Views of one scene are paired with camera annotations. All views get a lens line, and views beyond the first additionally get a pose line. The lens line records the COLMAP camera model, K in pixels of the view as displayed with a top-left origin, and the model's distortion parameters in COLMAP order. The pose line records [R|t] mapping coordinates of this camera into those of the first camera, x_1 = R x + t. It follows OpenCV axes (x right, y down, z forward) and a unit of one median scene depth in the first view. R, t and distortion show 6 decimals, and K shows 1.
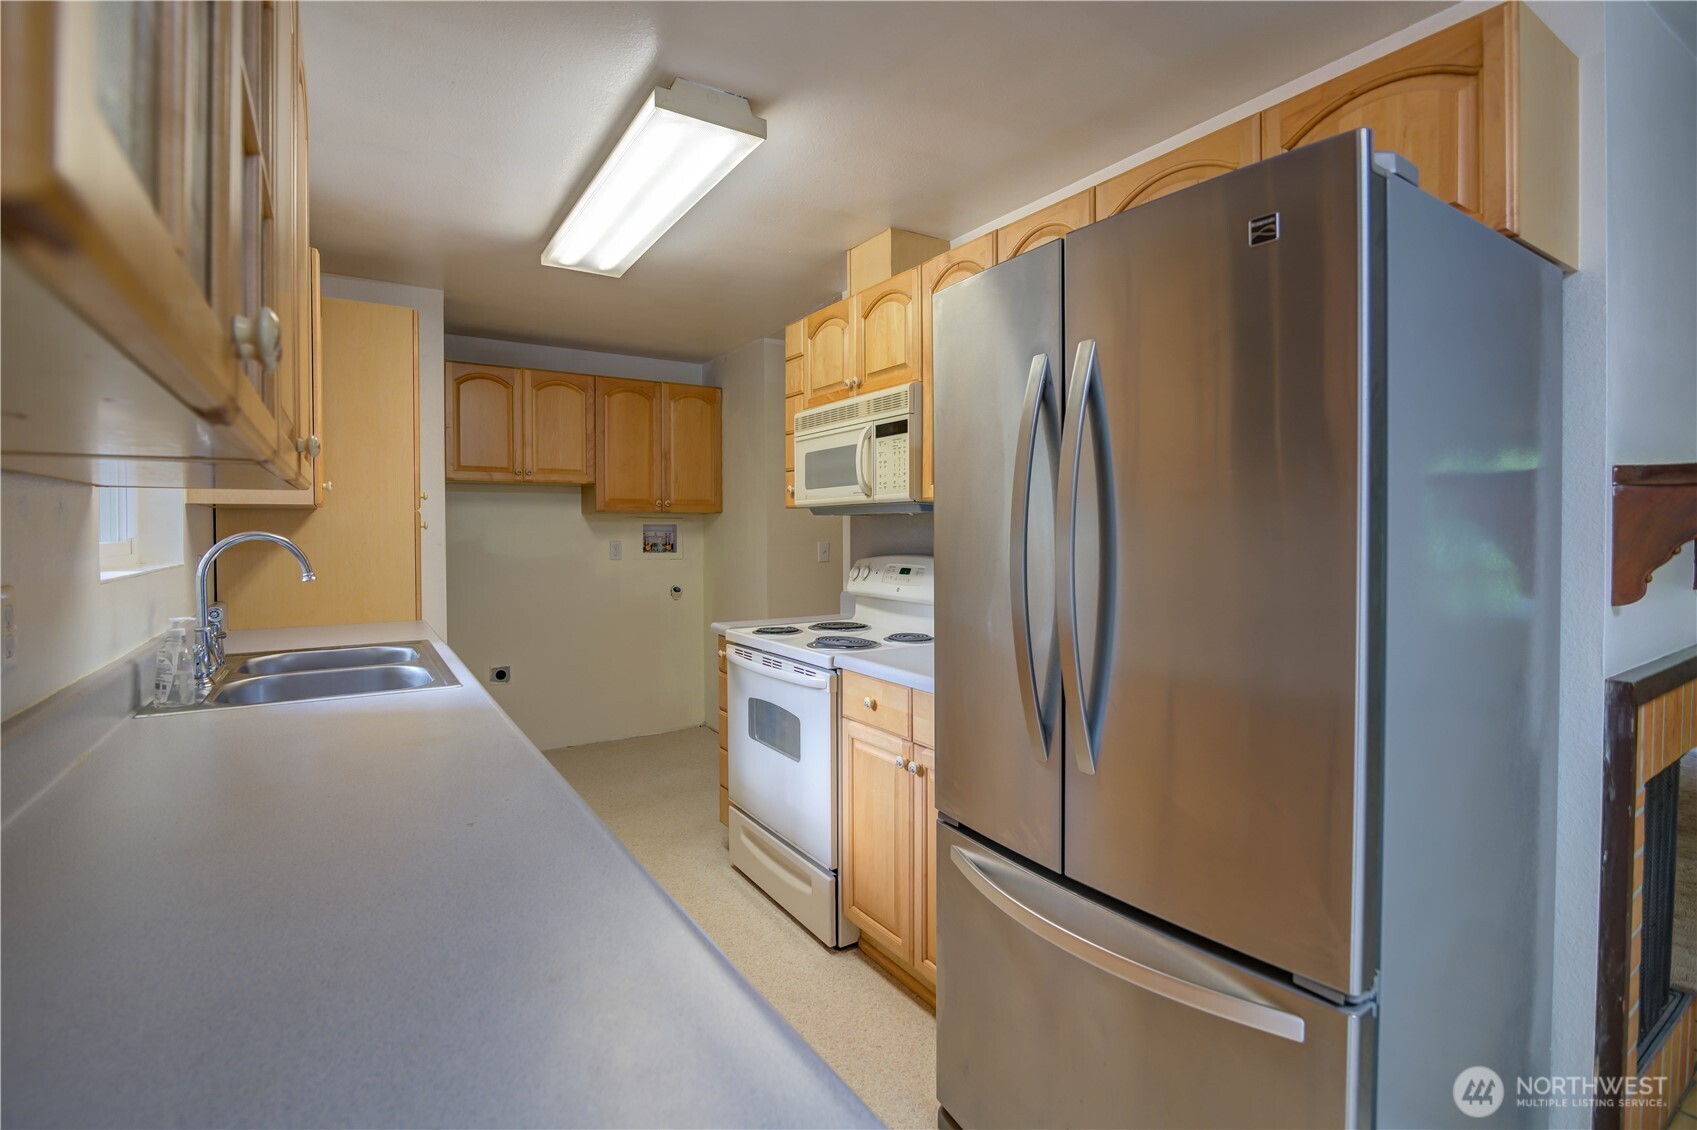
lens RADIAL K [[777.1, 0, 830.0], [0, 777.1, 542.1], [0, 0, 1]] dist [-0.020001, -0.000515]
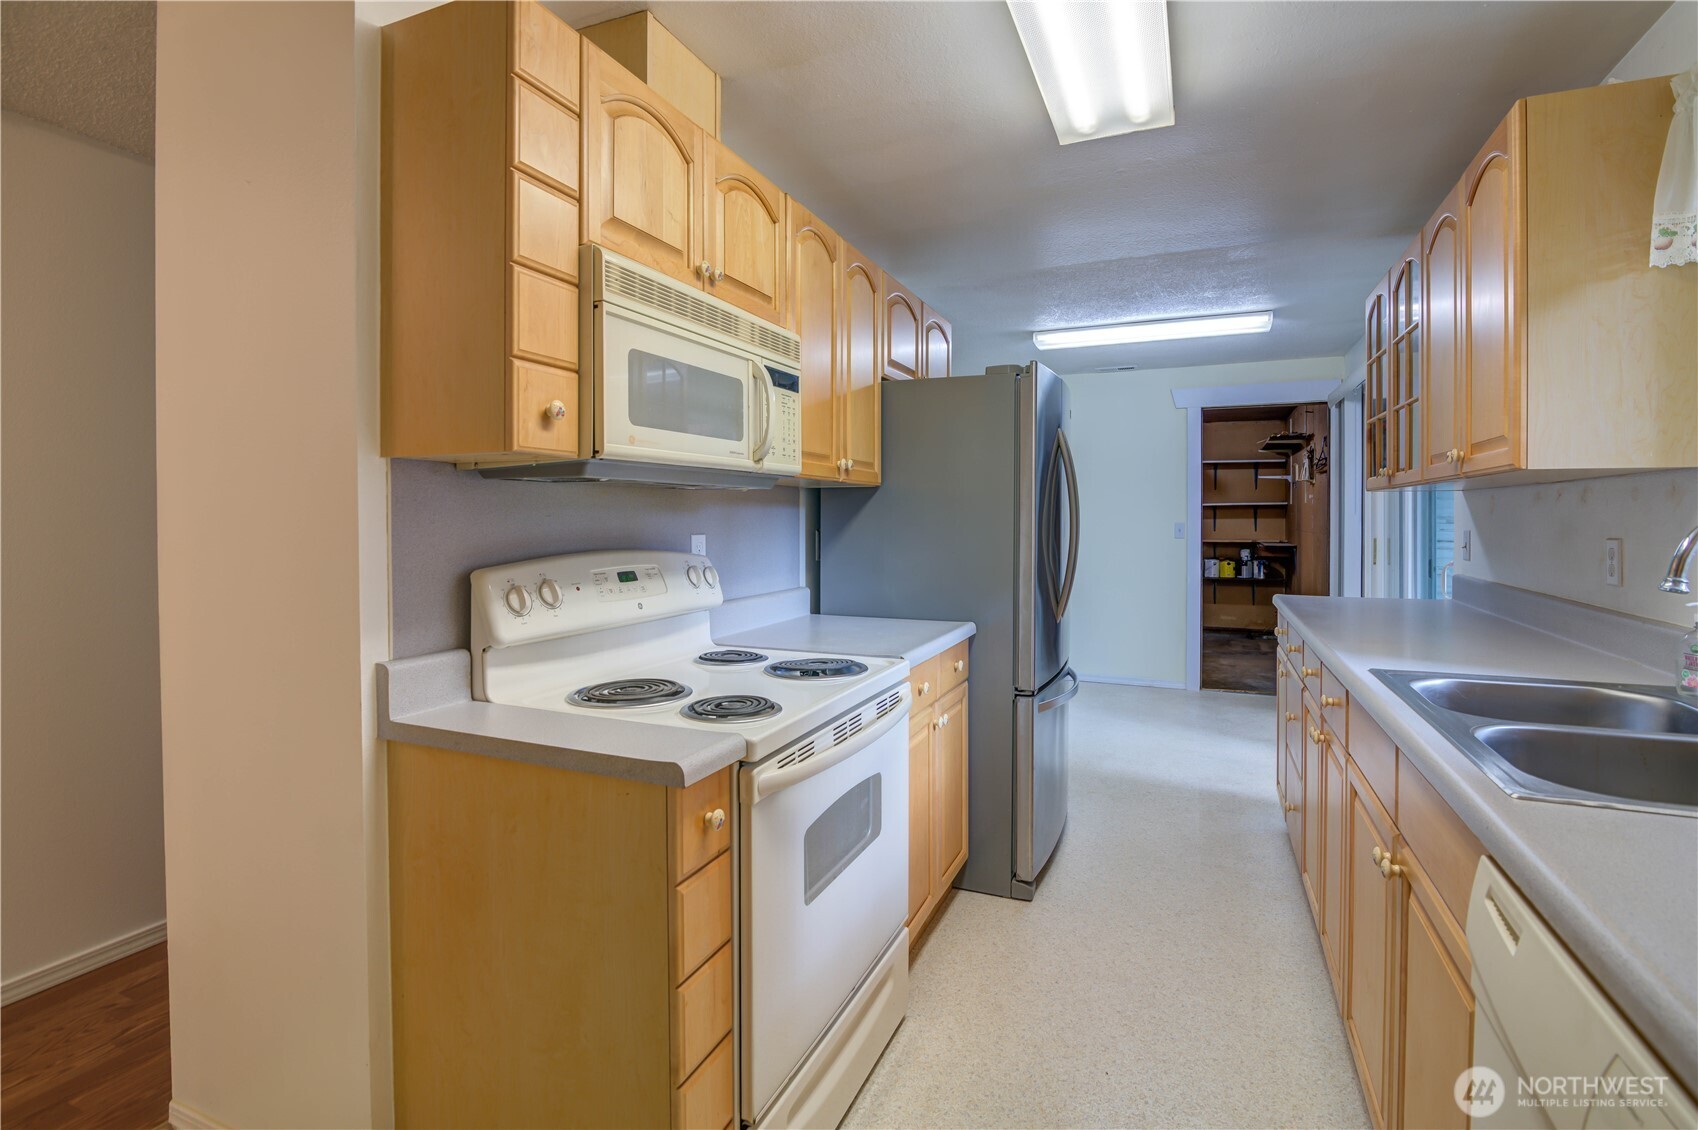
lens RADIAL K [[777.6, 0, 857.2], [0, 777.6, 519.3], [0, 0, 1]] dist [-0.020001, -0.000515]
pose [[-0.565683, -0.001426, 0.824622, -0.560131], [0.014103, 0.999836, 0.011404, -0.013972], [-0.824502, 0.018081, -0.565570, 1.288450]]
